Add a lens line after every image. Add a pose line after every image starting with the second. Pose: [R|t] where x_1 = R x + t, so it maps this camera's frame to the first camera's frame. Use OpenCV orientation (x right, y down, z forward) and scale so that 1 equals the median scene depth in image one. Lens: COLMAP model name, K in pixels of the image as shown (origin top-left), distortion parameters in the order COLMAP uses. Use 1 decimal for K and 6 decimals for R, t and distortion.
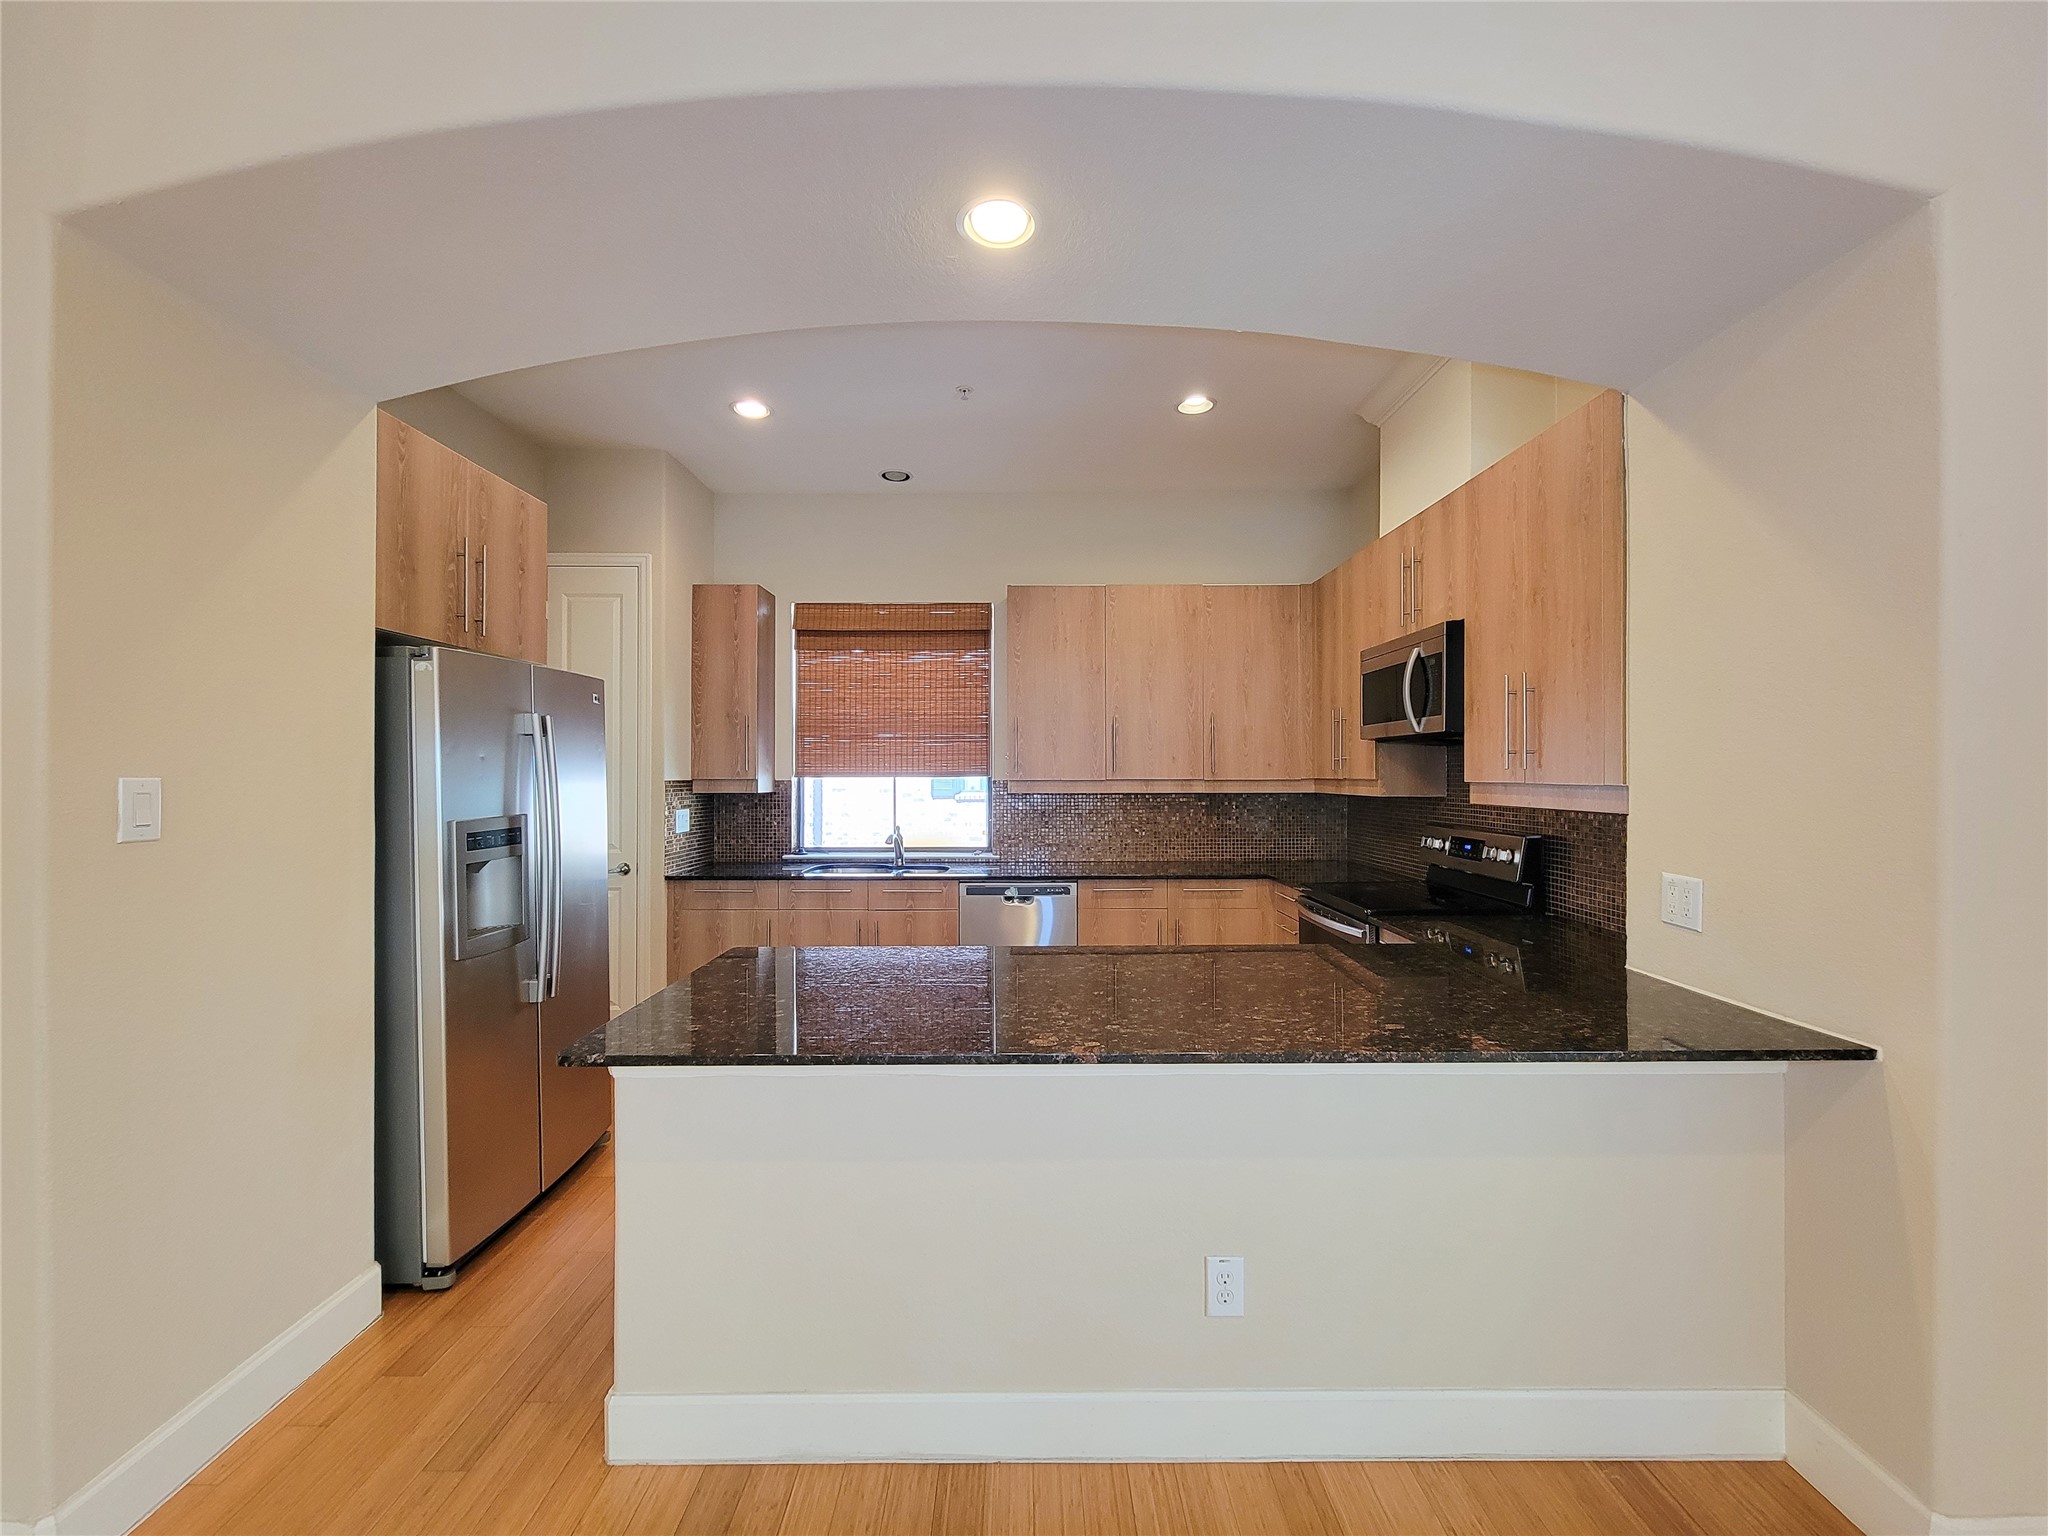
lens RADIAL K [[832.5, 0, 1043.7], [0, 832.5, 780.8], [0, 0, 1]] dist [-0.000007, -0.002167]
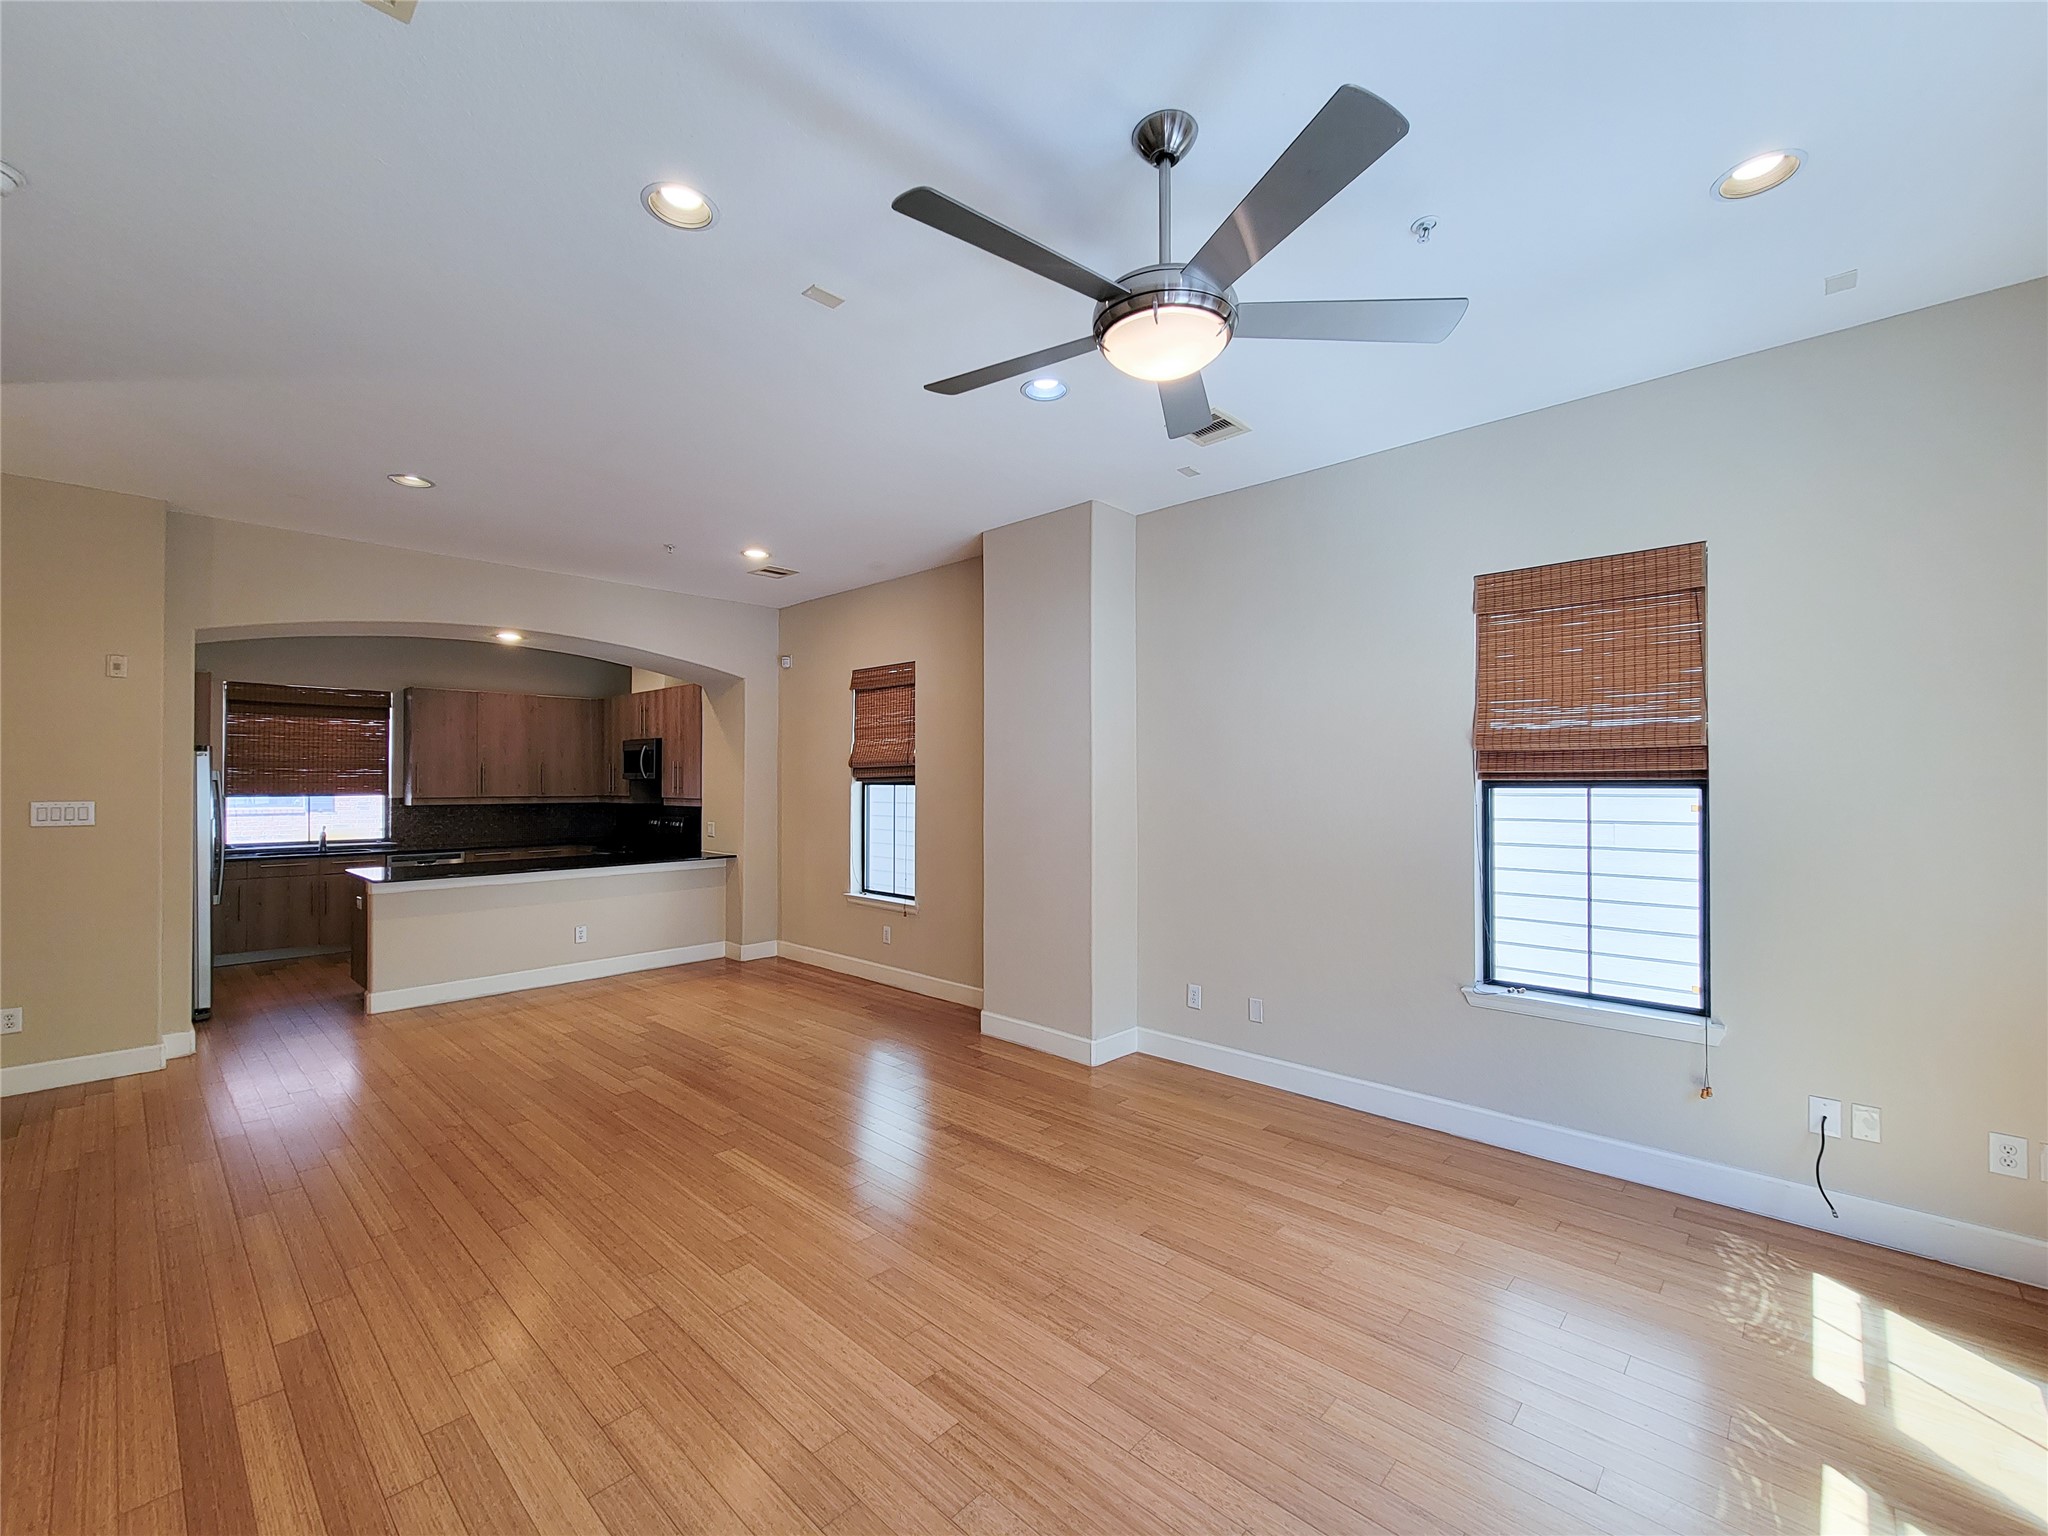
lens RADIAL K [[832.5, 0, 1056.1], [0, 832.5, 779.8], [0, 0, 1]] dist [-0.000007, -0.002167]
pose [[0.673709, 0.005834, 0.738974, -0.420007], [0.003778, 0.999929, -0.011338, -0.014325], [-0.738987, 0.010430, 0.673639, -1.177061]]
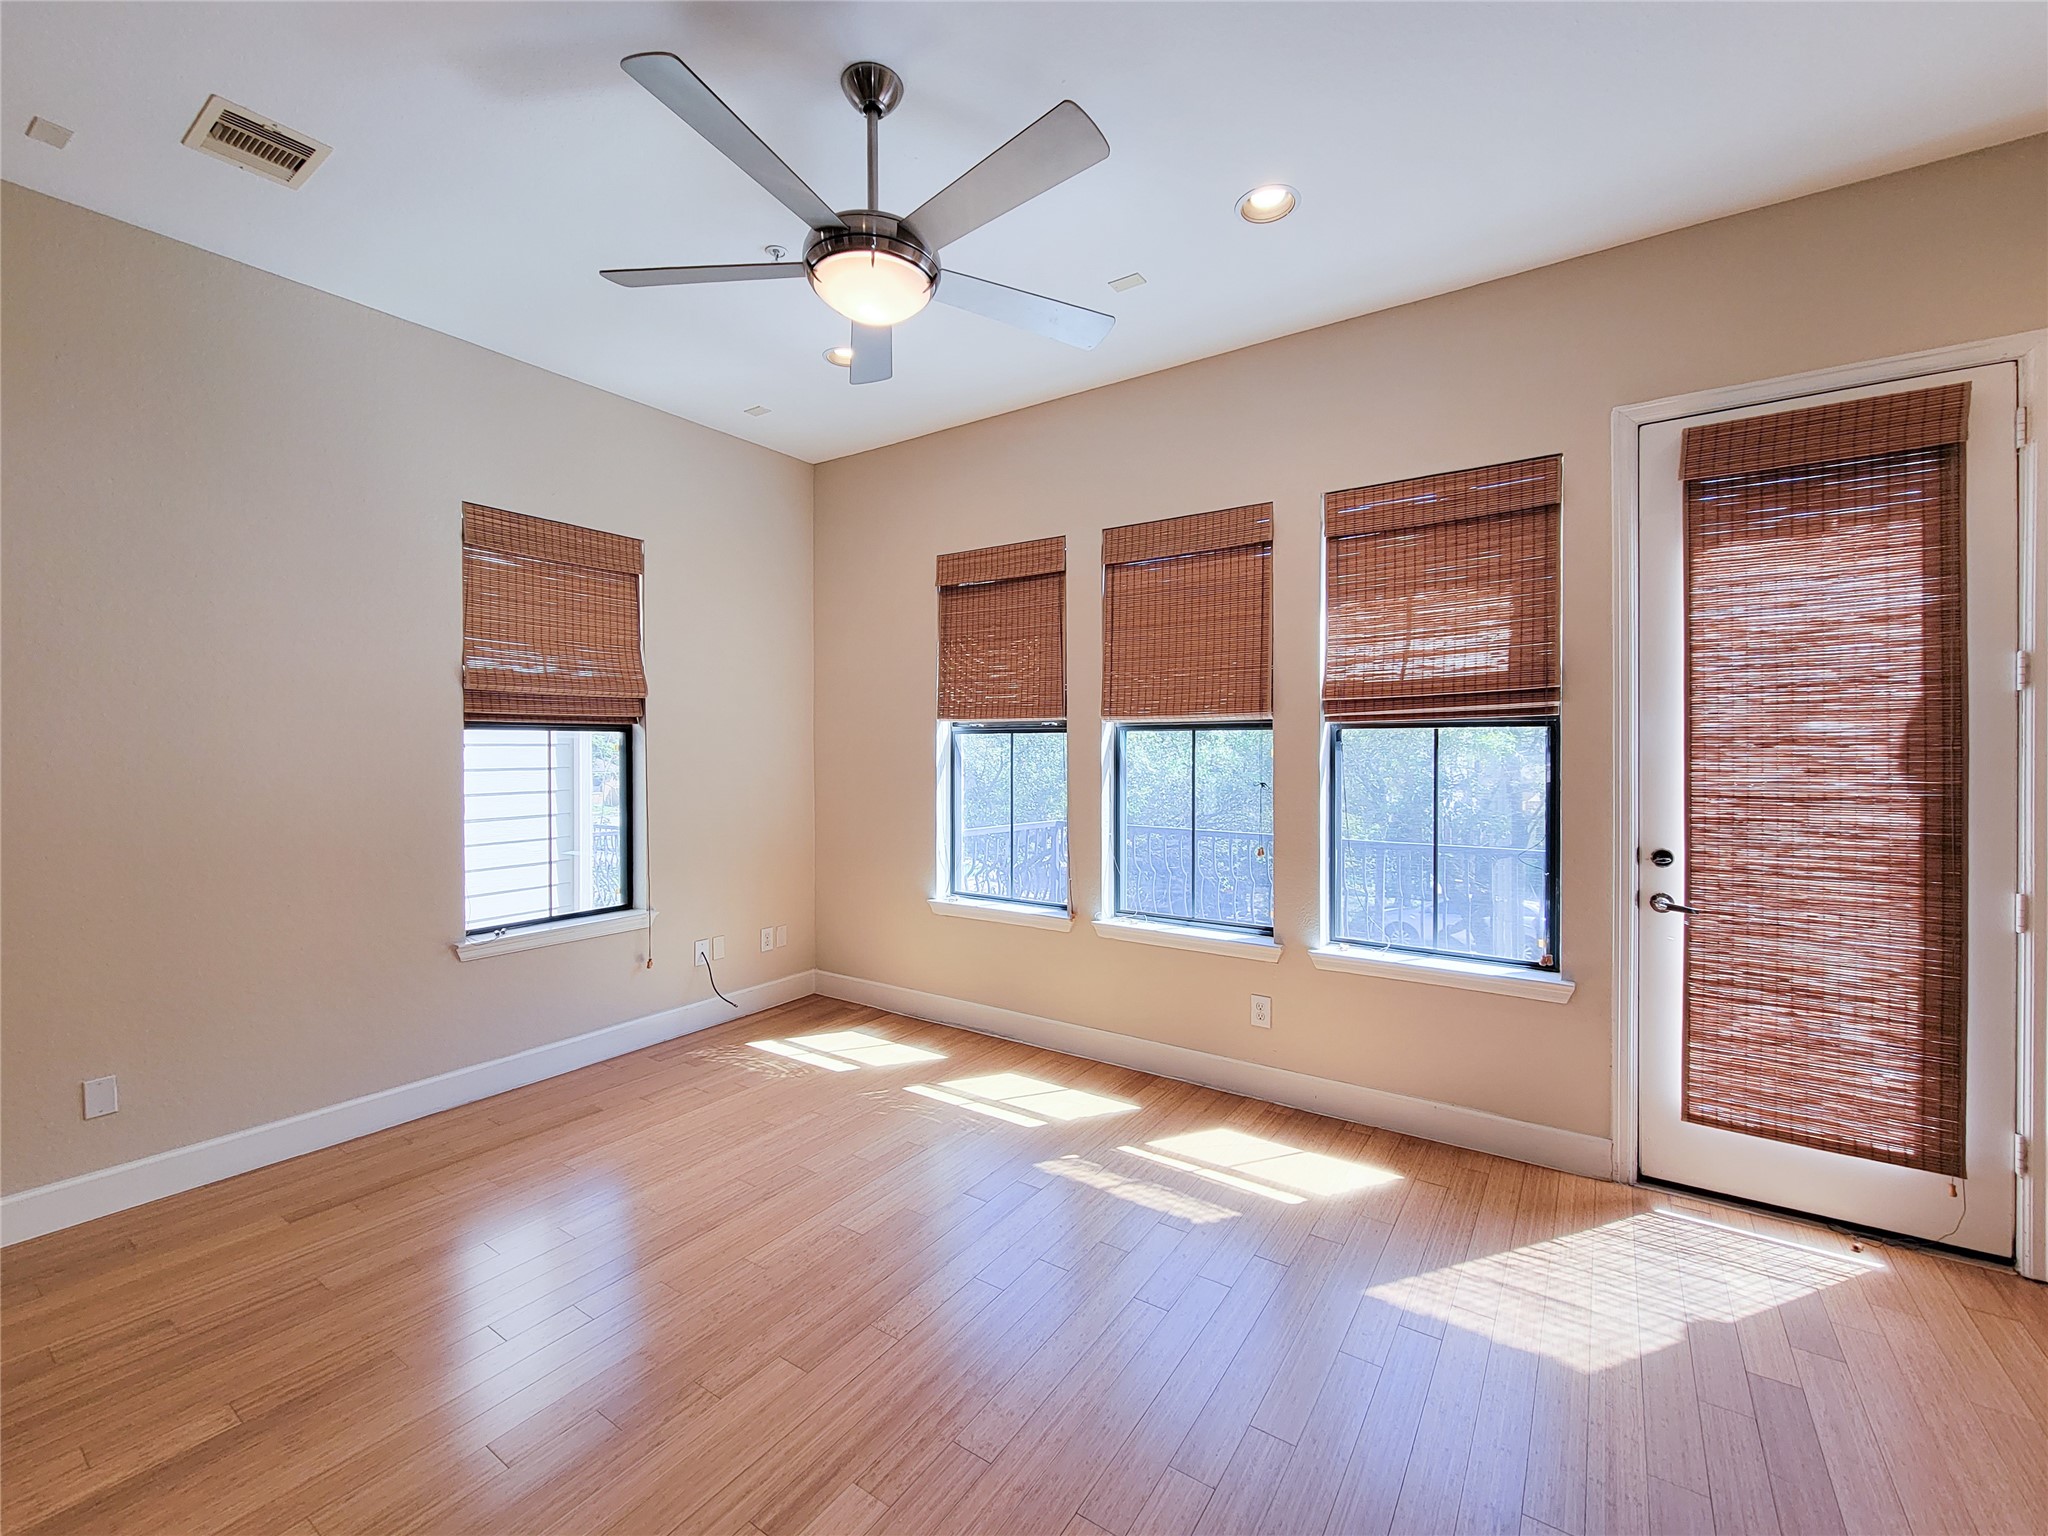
lens RADIAL K [[873.8, 0, 972.2], [0, 873.8, 754.8], [0, 0, 1]] dist [-0.003112, -0.000854]
pose [[-0.810456, -0.001773, 0.585797, -0.386767], [0.004653, 0.999944, 0.009464, 0.004406], [-0.585781, 0.010396, -0.810403, -0.564559]]
